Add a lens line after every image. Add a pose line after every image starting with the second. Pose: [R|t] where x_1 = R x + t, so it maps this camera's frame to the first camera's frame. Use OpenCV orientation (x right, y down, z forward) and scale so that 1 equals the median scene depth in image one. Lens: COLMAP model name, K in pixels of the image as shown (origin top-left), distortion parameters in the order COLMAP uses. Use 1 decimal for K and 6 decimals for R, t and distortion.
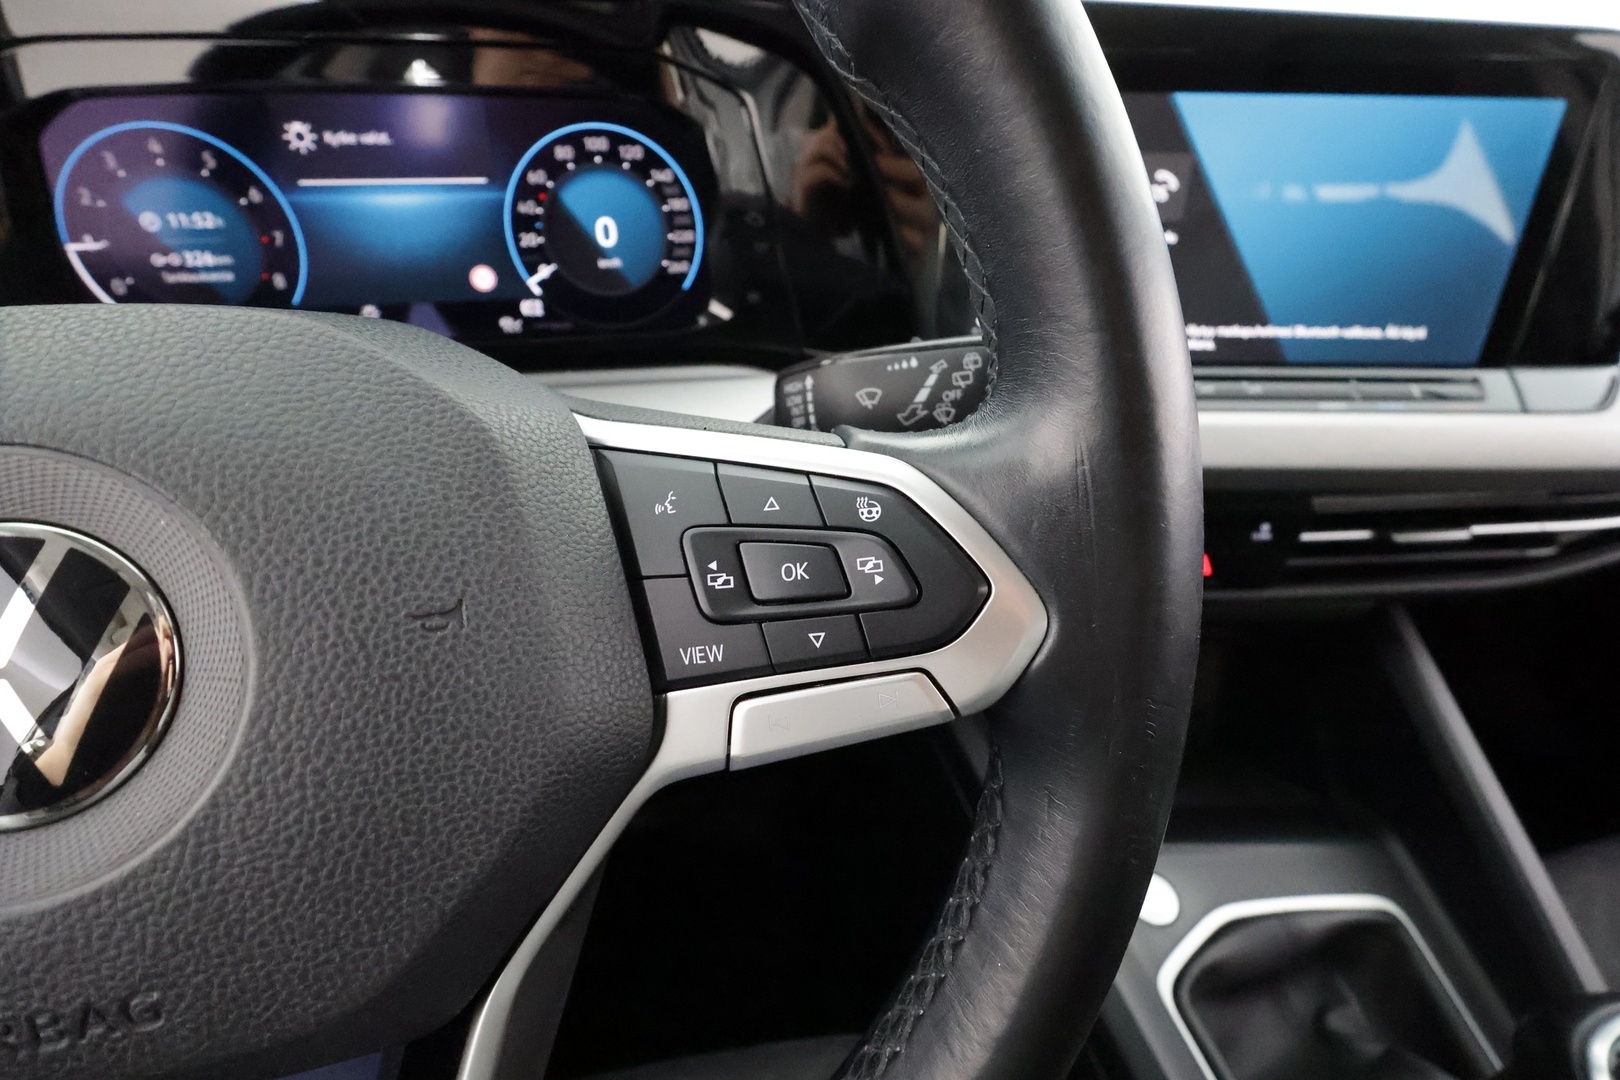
lens RADIAL K [[747.2, 0, 810.0], [0, 747.2, 540.0], [0, 0, 1]] dist [-0.002835, 0.000685]
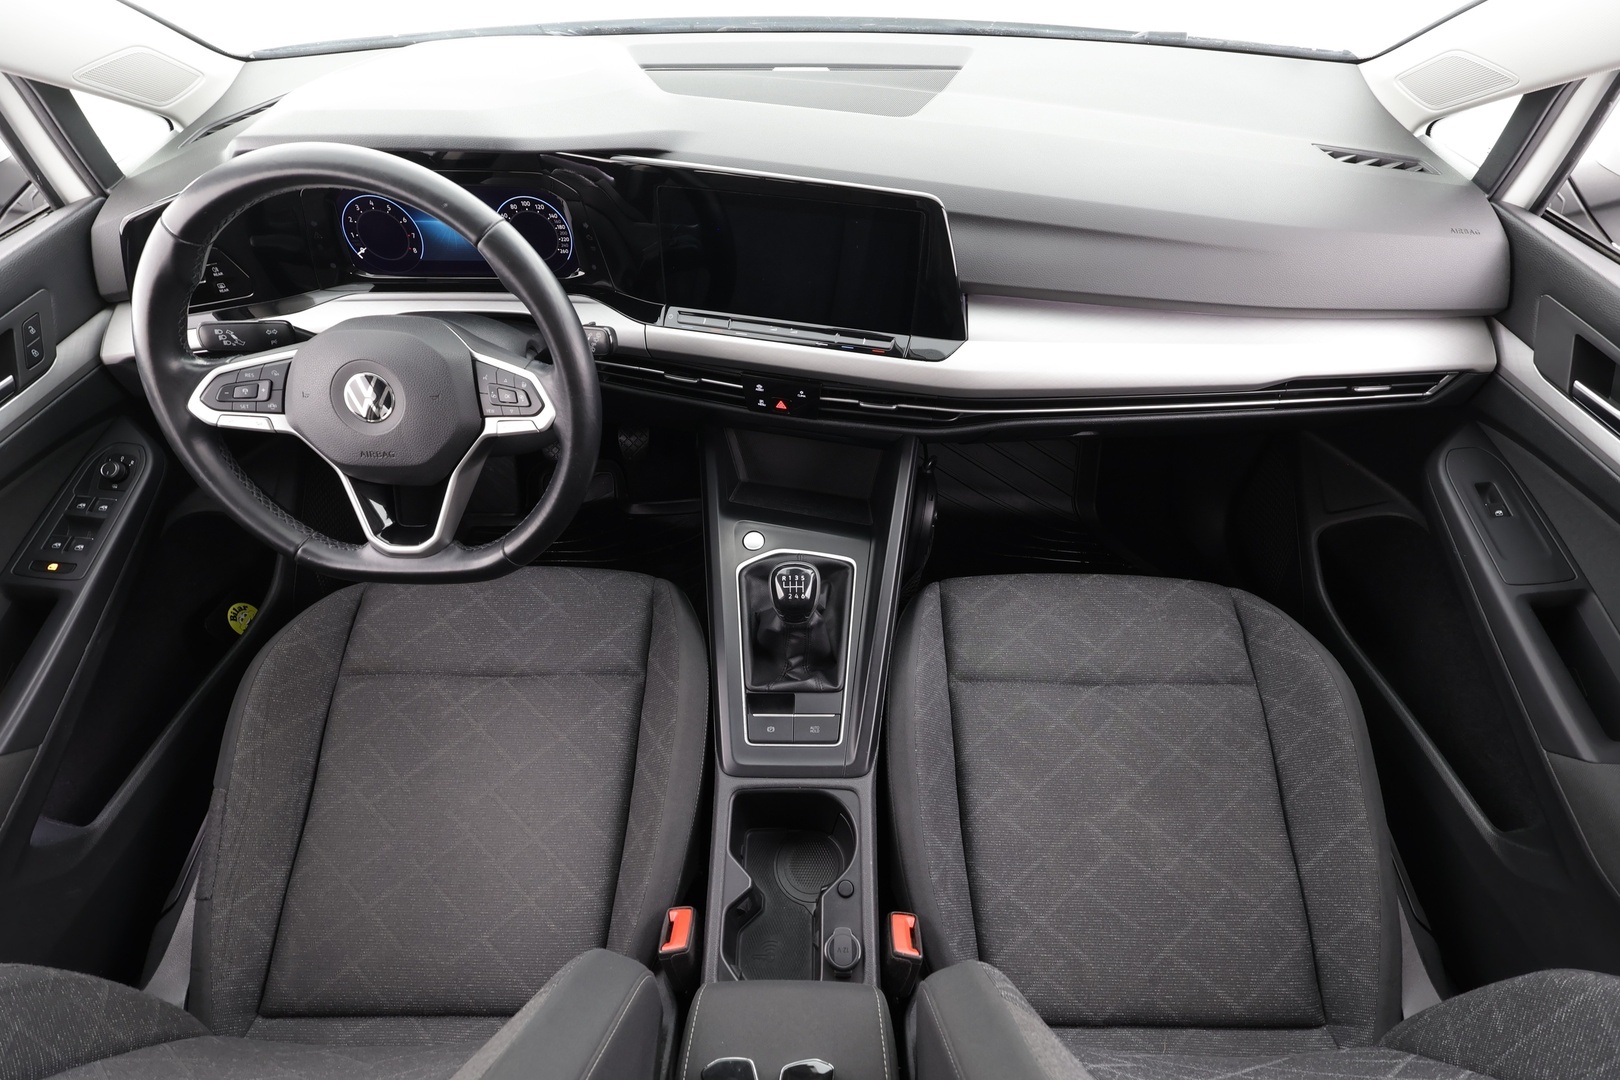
lens RADIAL K [[747.2, 0, 810.0], [0, 747.2, 540.0], [0, 0, 1]] dist [-0.002835, 0.000685]
pose [[0.974284, 0.164644, -0.153827, 1.305562], [-0.111370, 0.945349, 0.306451, -0.364249], [0.195876, -0.281439, 0.939375, -1.594012]]
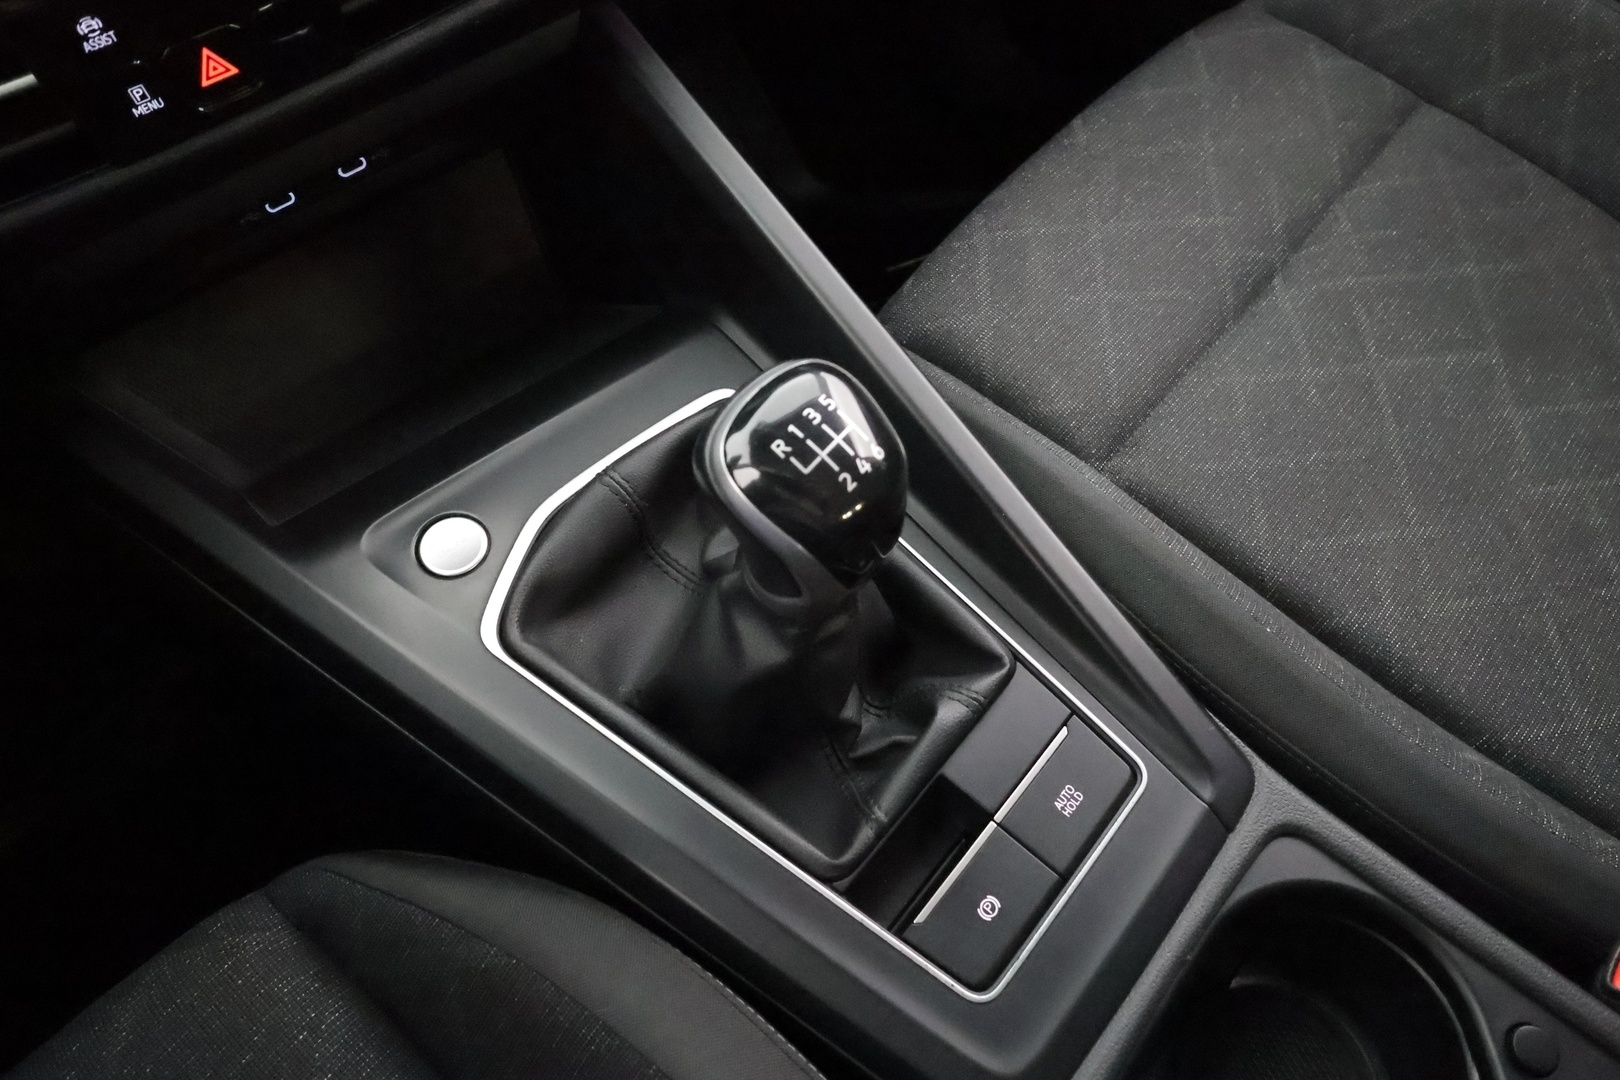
lens RADIAL K [[1085.8, 0, 810.0], [0, 1085.8, 540.0], [0, 0, 1]] dist [0.006904, 0.001876]
pose [[0.795067, -0.536386, 0.283124, 0.569370], [0.403905, 0.816474, 0.412590, 0.227746], [-0.452471, -0.213682, 0.865800, -0.106854]]
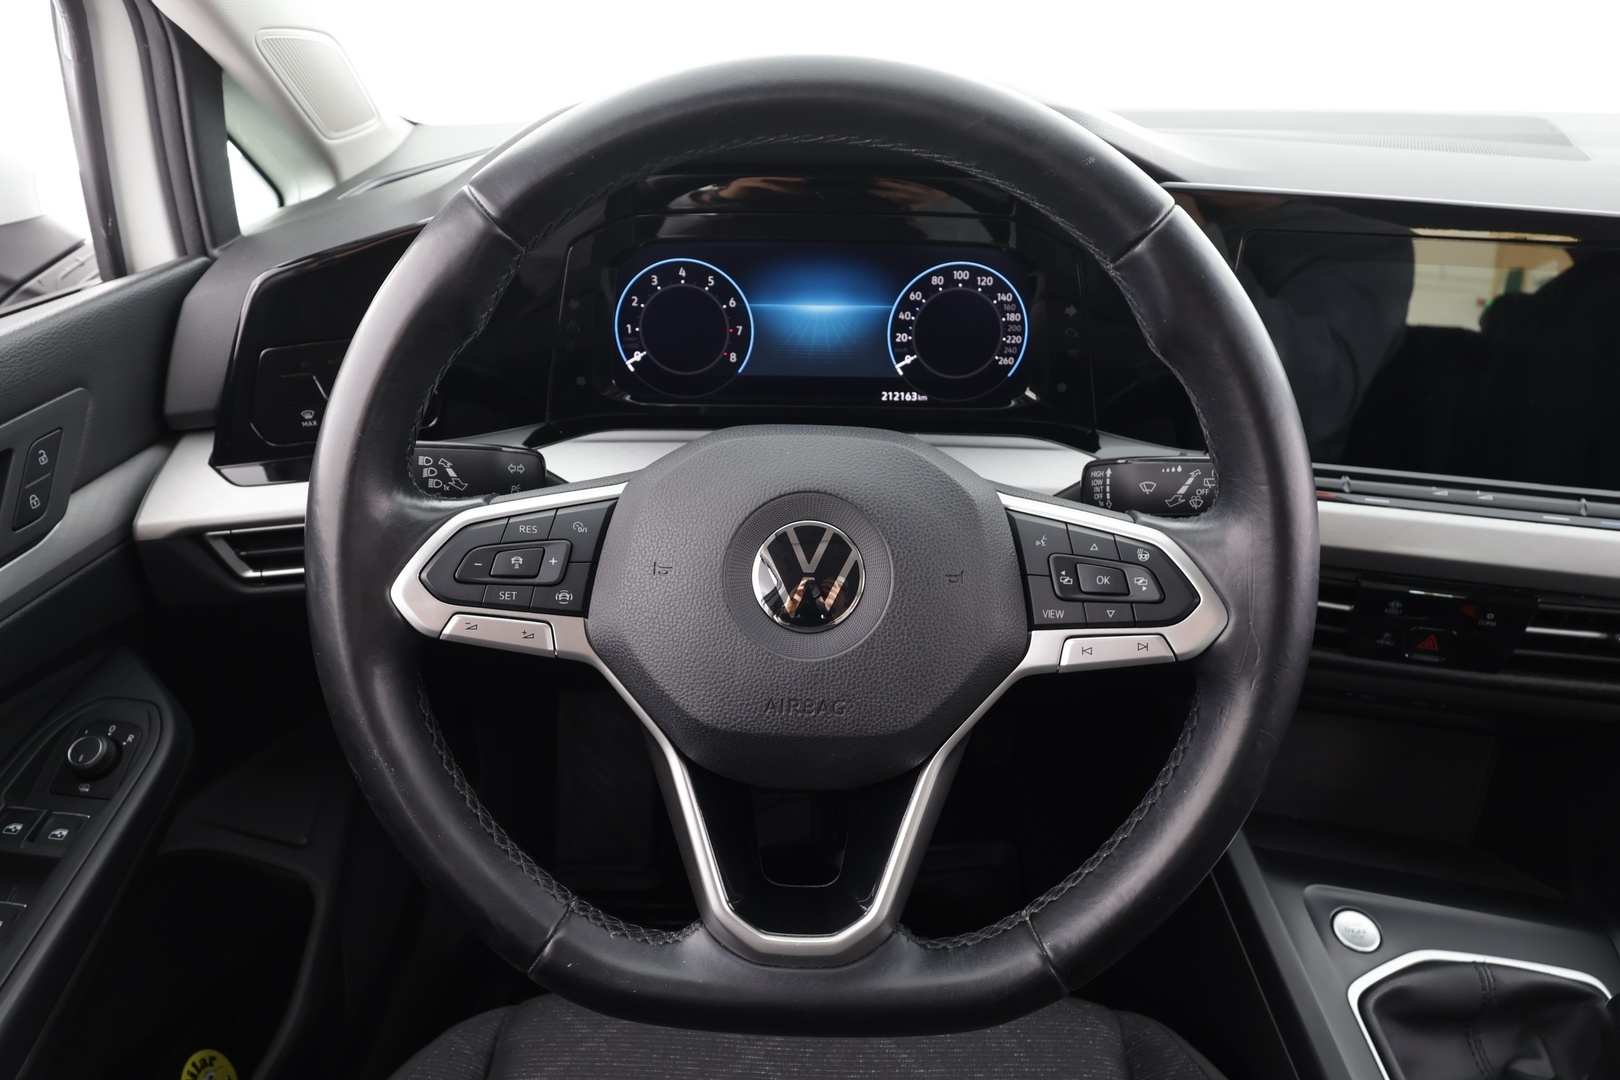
lens RADIAL K [[1029.2, 0, 810.0], [0, 1029.2, 540.0], [0, 0, 1]] dist [-0.002934, 0.000887]
pose [[0.970231, 0.111139, -0.215175, -0.100664], [-0.121898, 0.991839, -0.037354, 0.066615], [0.209268, 0.062471, 0.975861, -0.958250]]
